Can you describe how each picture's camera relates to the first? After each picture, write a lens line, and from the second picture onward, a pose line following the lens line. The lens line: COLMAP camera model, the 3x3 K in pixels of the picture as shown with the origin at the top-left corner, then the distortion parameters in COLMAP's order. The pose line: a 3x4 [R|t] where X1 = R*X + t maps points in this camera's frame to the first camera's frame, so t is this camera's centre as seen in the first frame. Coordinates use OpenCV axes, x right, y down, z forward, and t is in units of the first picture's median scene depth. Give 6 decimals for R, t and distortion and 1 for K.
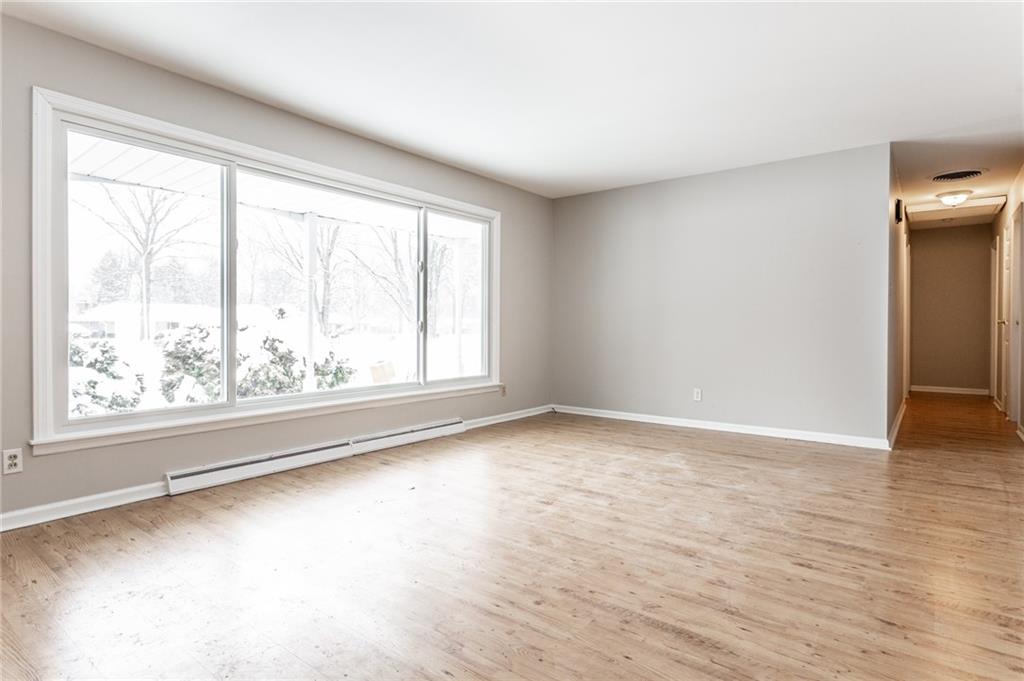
lens RADIAL K [[547.1, 0, 509.7], [0, 547.1, 341.1], [0, 0, 1]] dist [-0.000985, 0.001675]
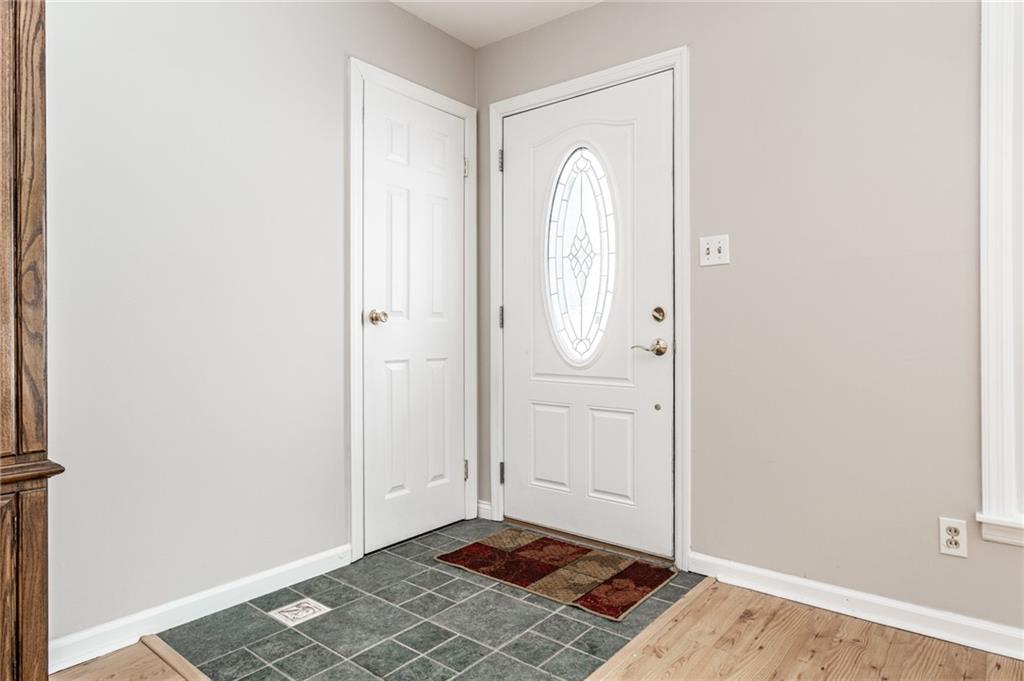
lens RADIAL K [[599.8, 0, 513.2], [0, 599.8, 334.8], [0, 0, 1]] dist [-0.001853, -0.001174]
pose [[-0.005664, 0.002359, -0.999981, -0.110743], [-0.023627, 0.999718, 0.002492, -0.005988], [0.999705, 0.023641, -0.005606, 0.271151]]
